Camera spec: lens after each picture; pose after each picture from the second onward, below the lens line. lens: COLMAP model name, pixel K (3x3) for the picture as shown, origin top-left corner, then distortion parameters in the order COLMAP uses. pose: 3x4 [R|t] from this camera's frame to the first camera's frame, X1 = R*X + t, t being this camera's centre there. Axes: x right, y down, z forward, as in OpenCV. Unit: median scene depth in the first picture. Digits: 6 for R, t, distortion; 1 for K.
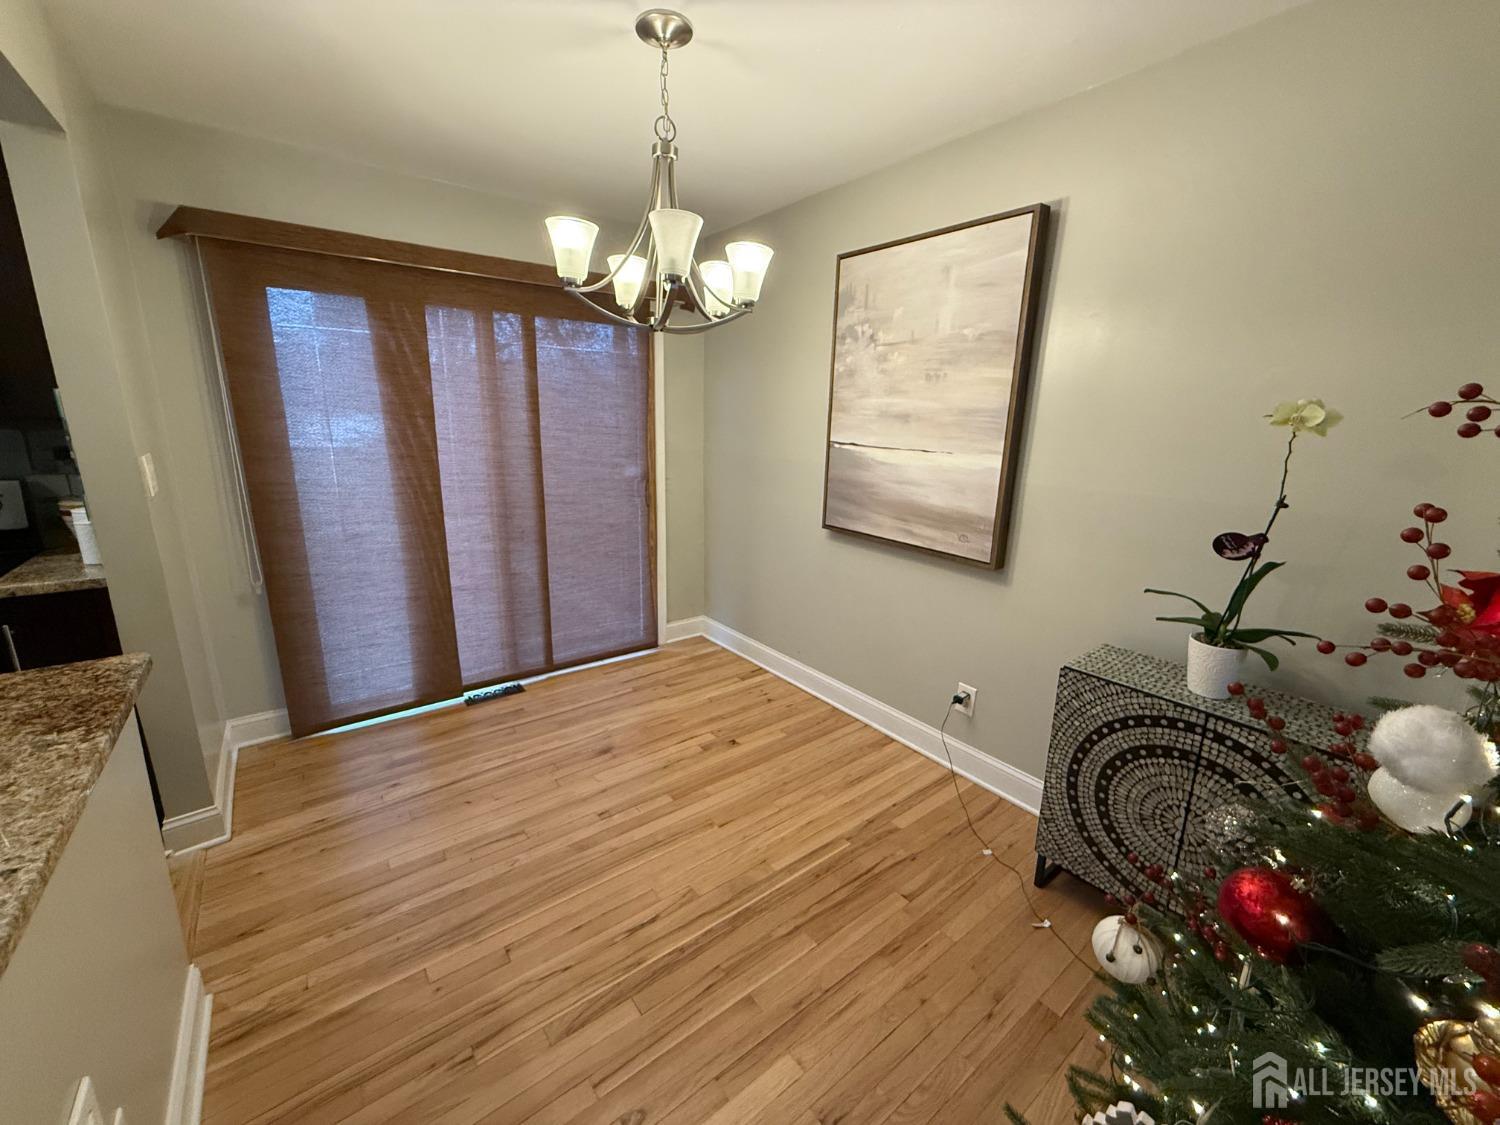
lens RADIAL K [[601.4, 0, 739.6], [0, 601.4, 559.0], [0, 0, 1]] dist [0.000708, -0.000444]
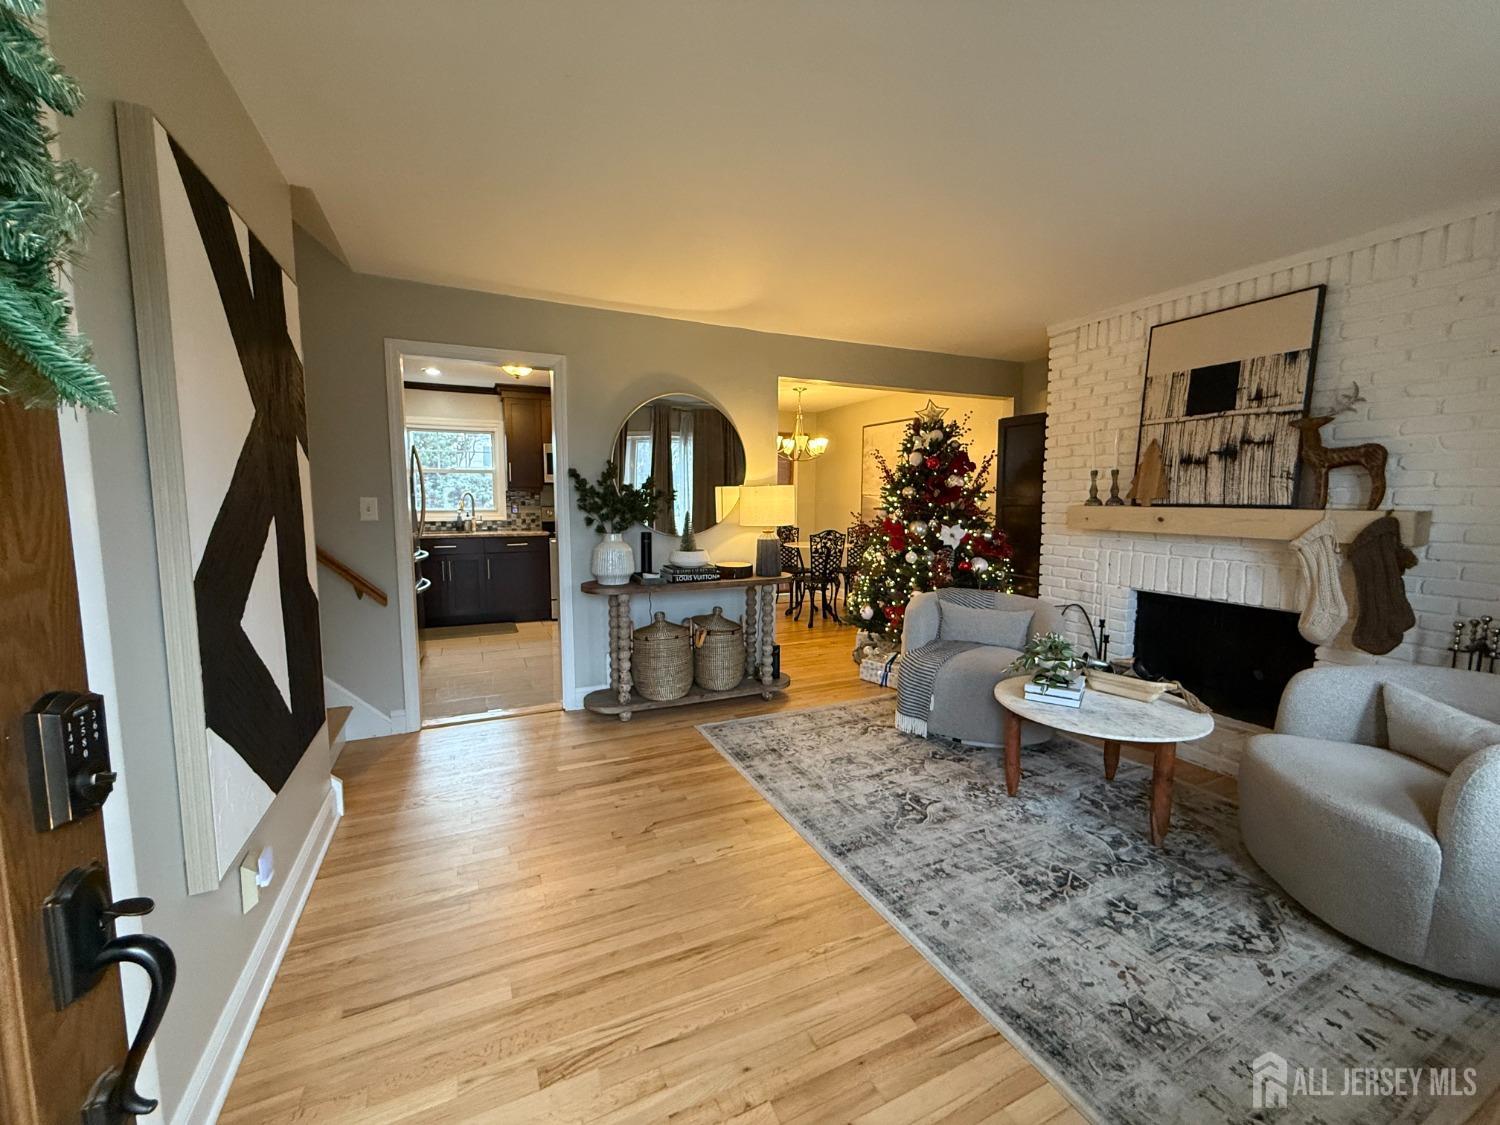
lens RADIAL K [[601.4, 0, 737.0], [0, 601.4, 557.3], [0, 0, 1]] dist [0.000708, -0.000444]
pose [[0.973837, 0.006264, -0.227161, 0.245959], [-0.037631, 0.990264, -0.134017, 0.491048], [0.224110, 0.139059, 0.964592, -1.757869]]
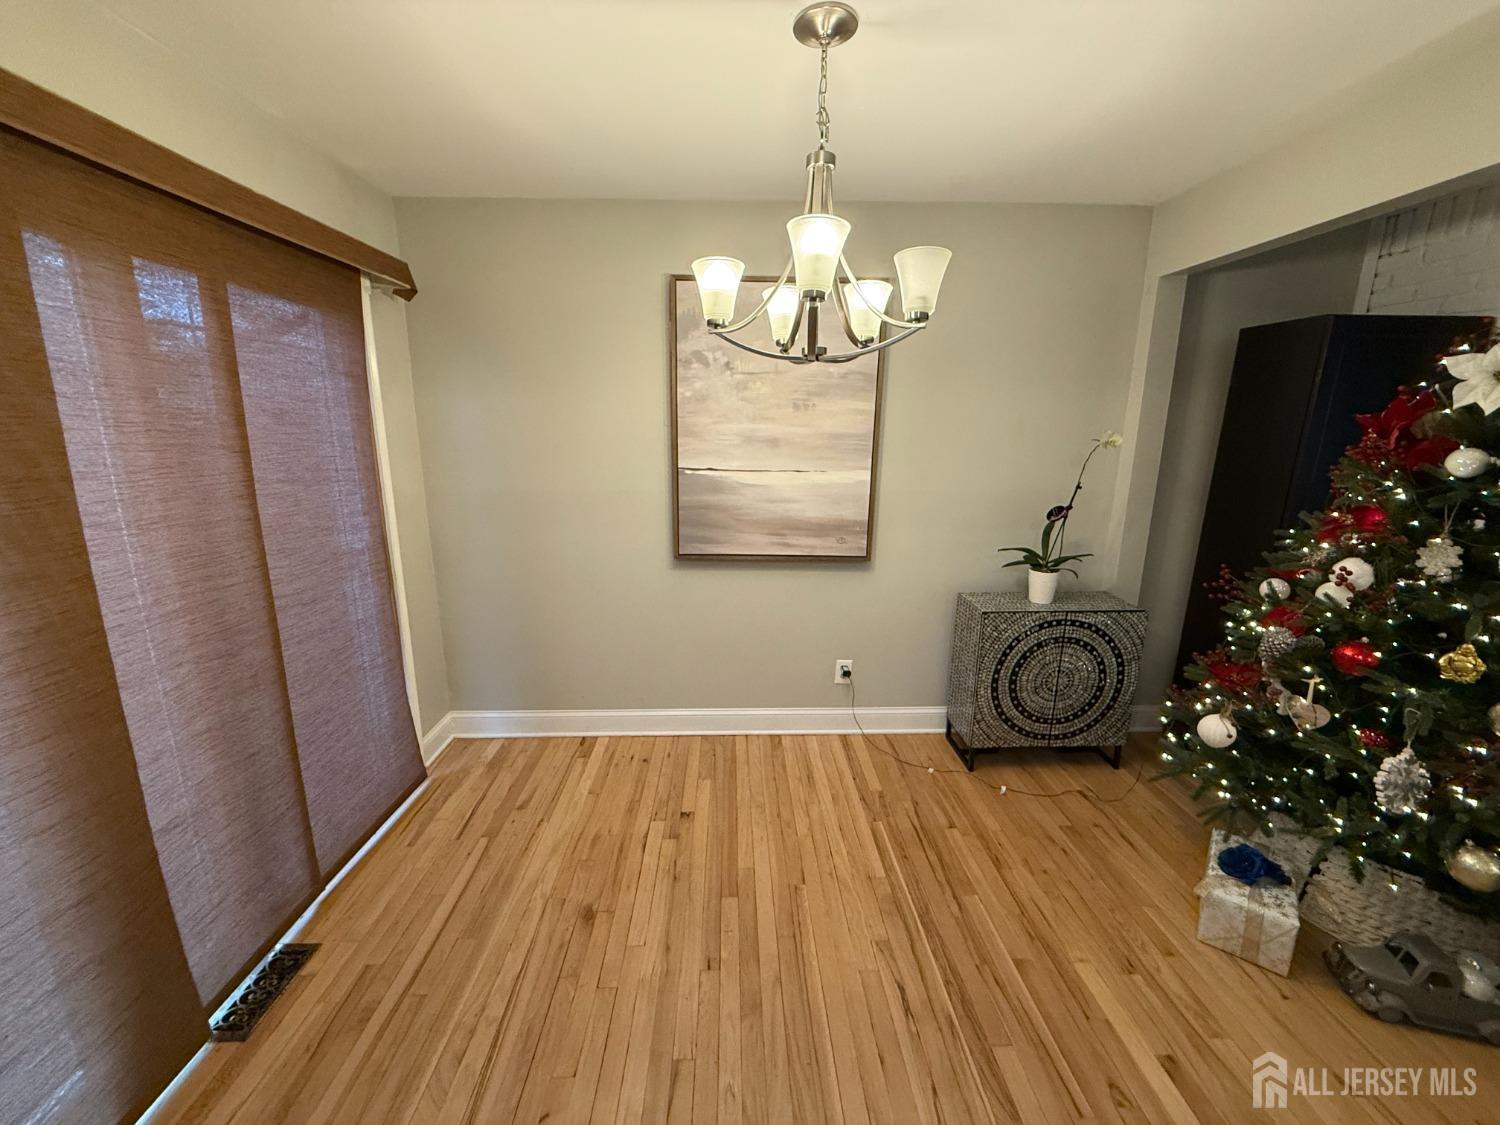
lens RADIAL K [[601.4, 0, 753.3], [0, 601.4, 557.4], [0, 0, 1]] dist [0.000708, -0.000444]
pose [[0.583210, -0.190243, 0.789730, -0.652104], [0.199367, 0.975977, 0.087878, -0.135558], [-0.787476, 0.106195, 0.607127, 0.394219]]
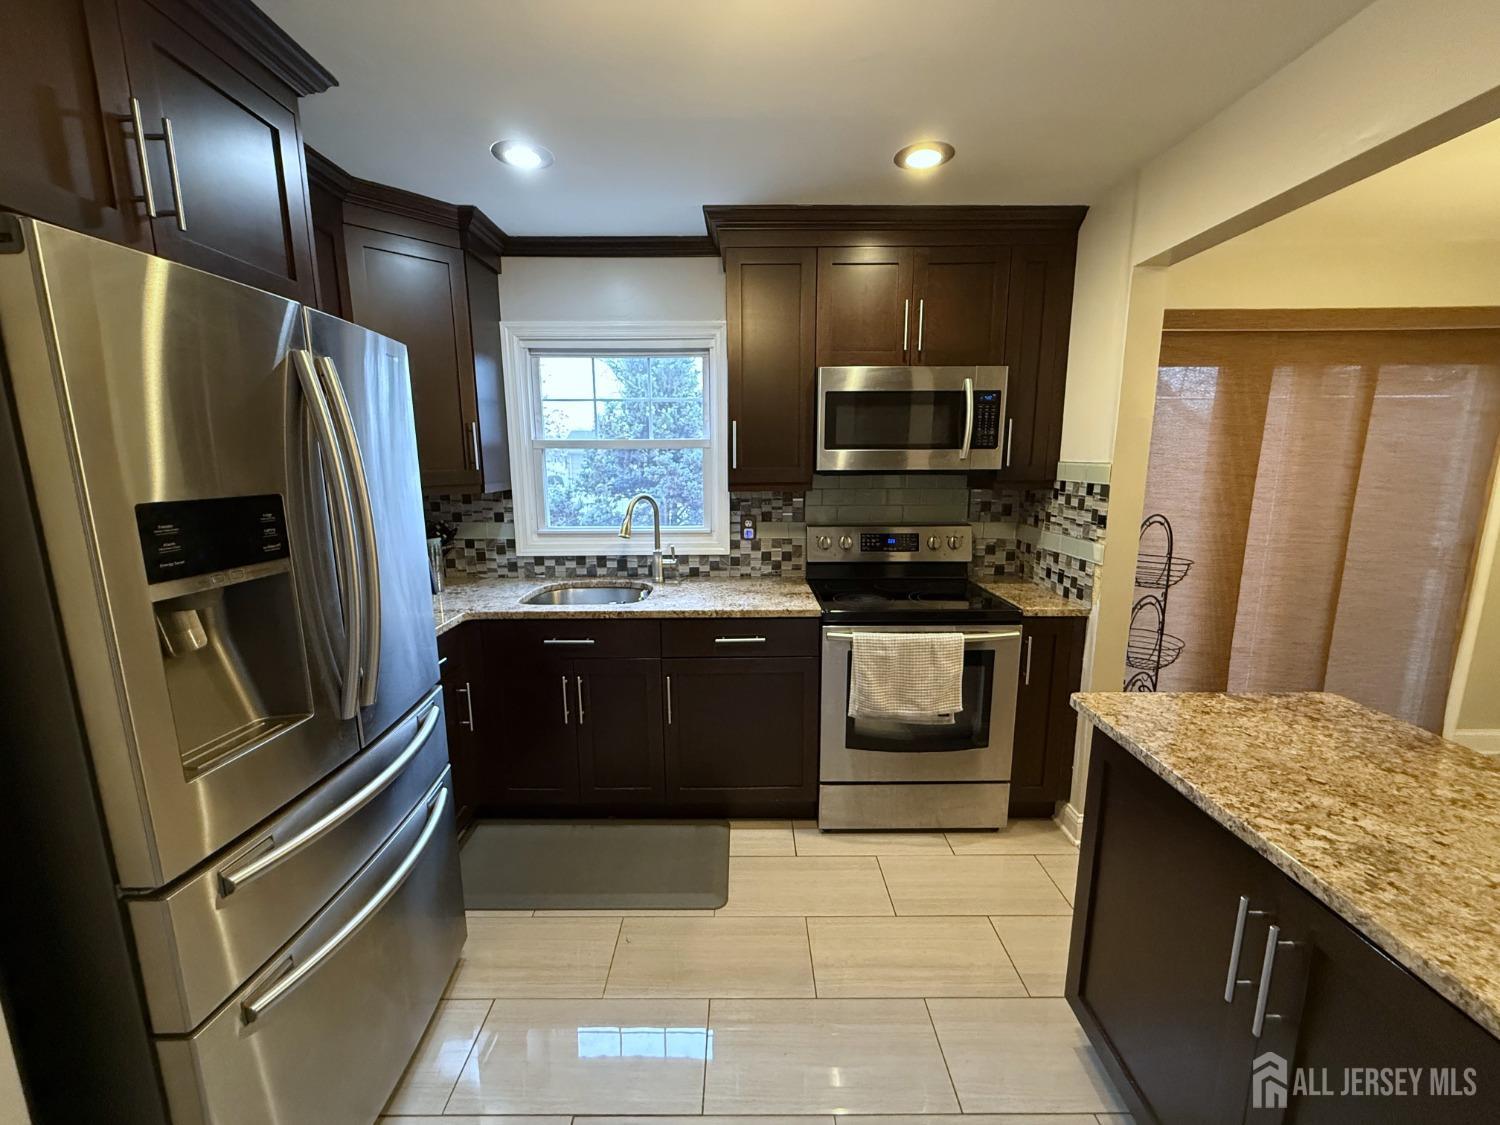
lens RADIAL K [[601.4, 0, 747.2], [0, 601.4, 557.6], [0, 0, 1]] dist [0.000708, -0.000444]
pose [[0.794211, 0.076981, -0.602747, -0.642025], [-0.123147, 0.991750, -0.035602, 0.041260], [0.595033, 0.102502, 0.797138, -0.317217]]
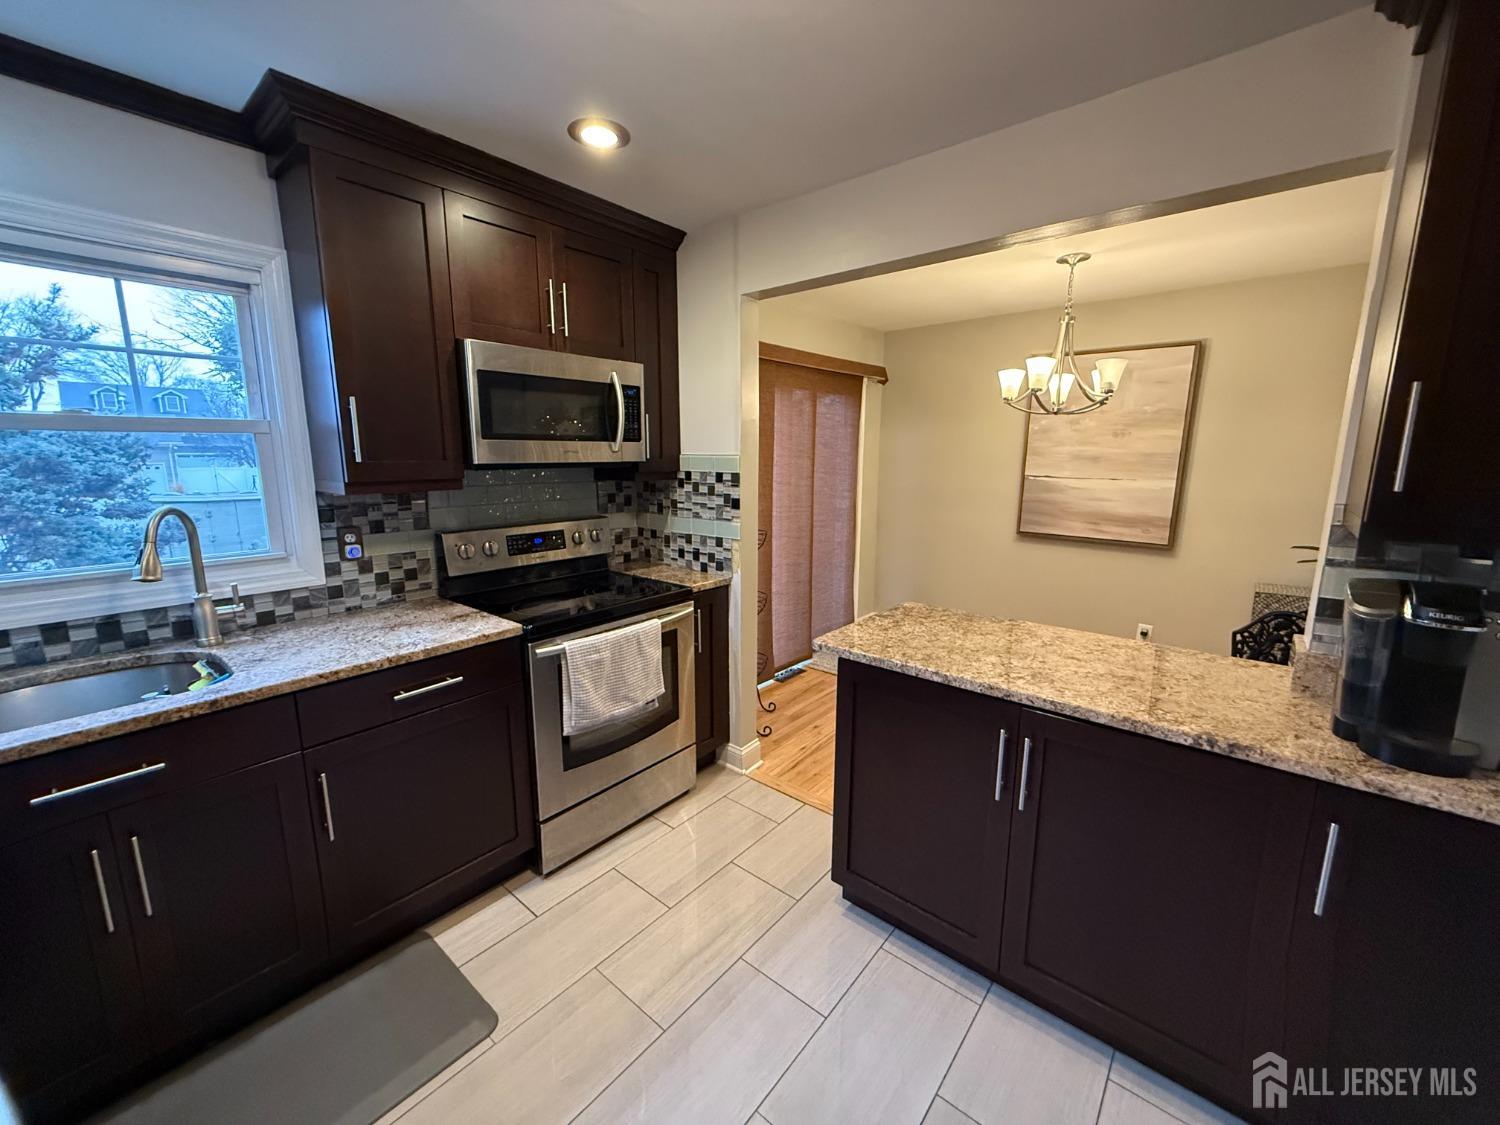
lens RADIAL K [[601.4, 0, 743.4], [0, 601.4, 557.9], [0, 0, 1]] dist [0.000708, -0.000444]
pose [[0.976163, -0.056725, 0.209495, -0.990595], [0.069737, 0.996034, -0.055248, 0.048755], [-0.205530, 0.068540, 0.976248, -0.345529]]
